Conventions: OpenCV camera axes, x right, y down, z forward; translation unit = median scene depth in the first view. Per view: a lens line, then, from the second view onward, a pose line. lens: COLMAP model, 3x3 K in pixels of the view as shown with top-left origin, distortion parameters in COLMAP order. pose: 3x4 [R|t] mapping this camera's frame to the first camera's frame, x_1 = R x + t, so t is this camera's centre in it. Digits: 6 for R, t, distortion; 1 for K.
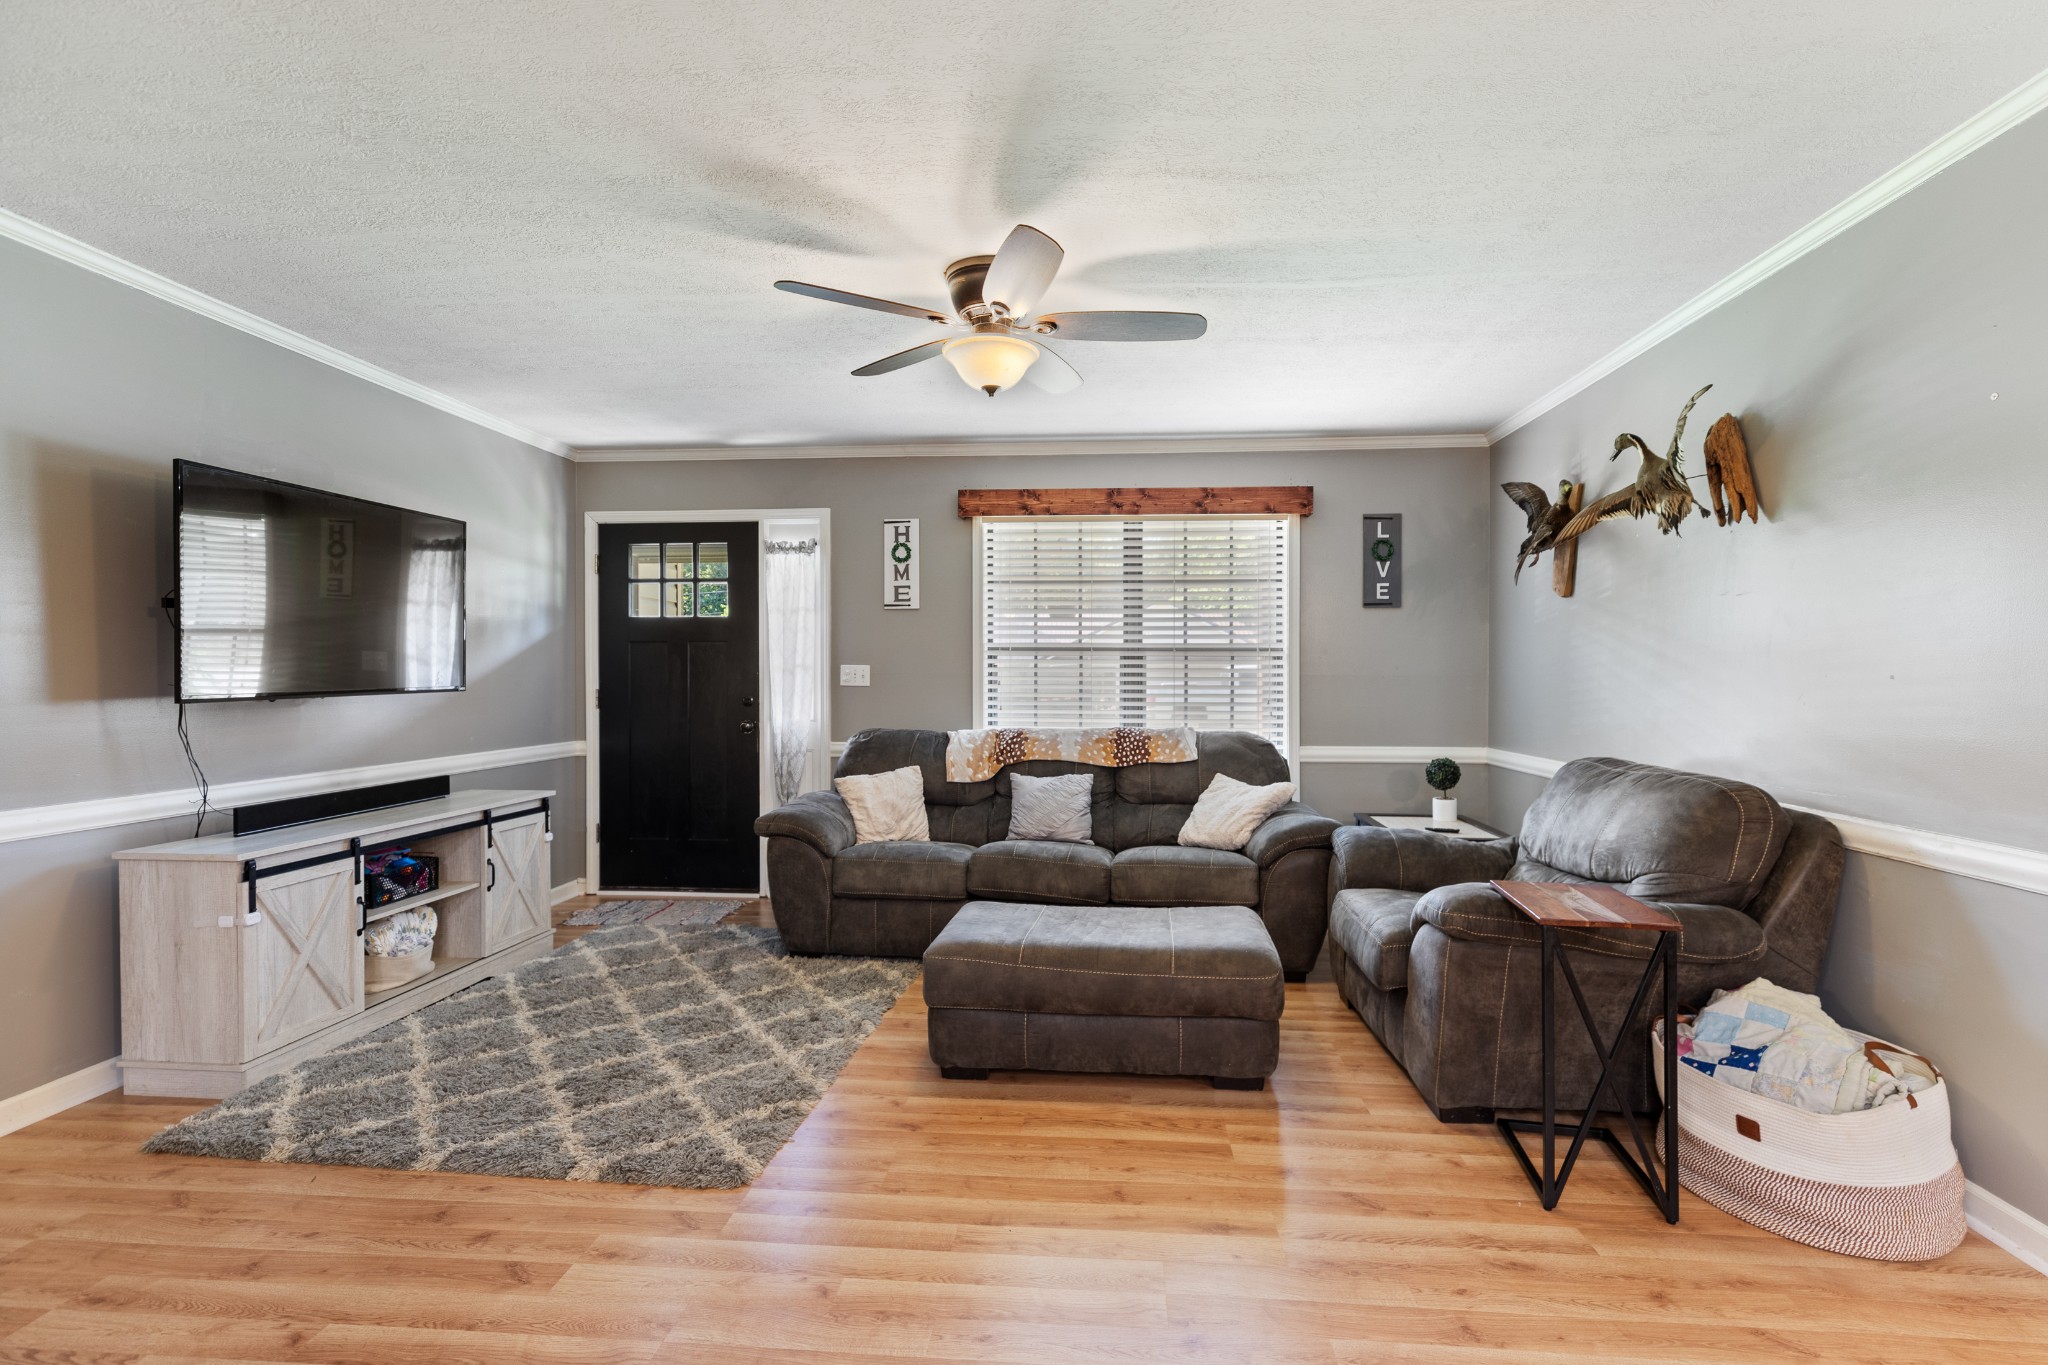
lens RADIAL K [[916.2, 0, 1023.3], [0, 916.2, 682.9], [0, 0, 1]] dist [0.005376, 0.000384]
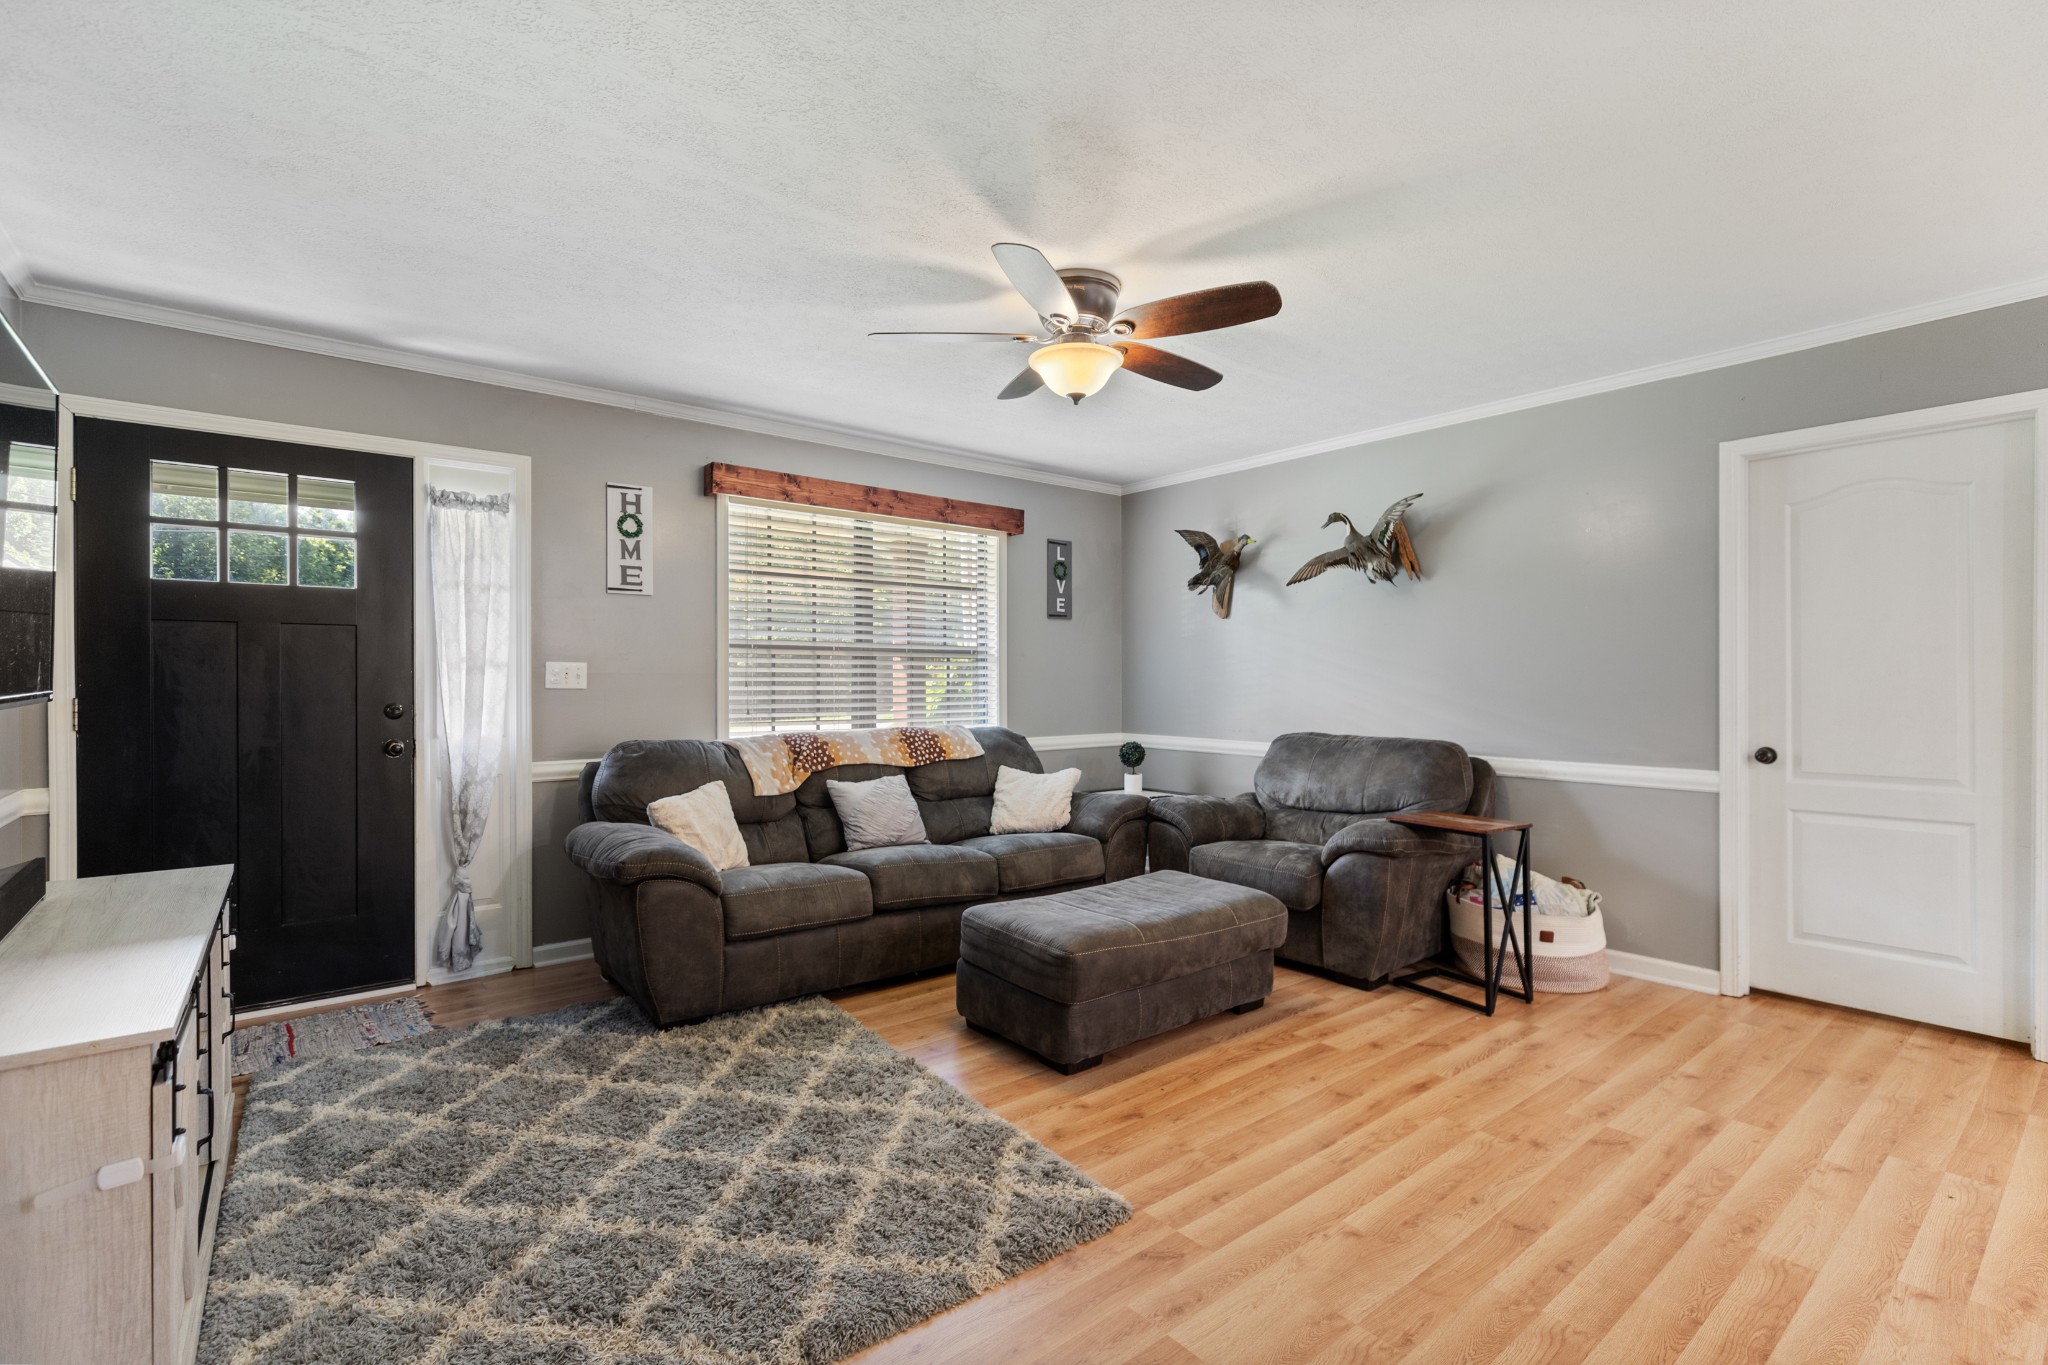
lens RADIAL K [[916.2, 0, 1019.7], [0, 916.2, 679.2], [0, 0, 1]] dist [0.005376, 0.000384]
pose [[0.729397, -0.000911, 0.684090, -0.506869], [0.004857, 0.999981, -0.003847, 0.000314], [-0.684073, 0.006129, 0.729387, 0.187856]]
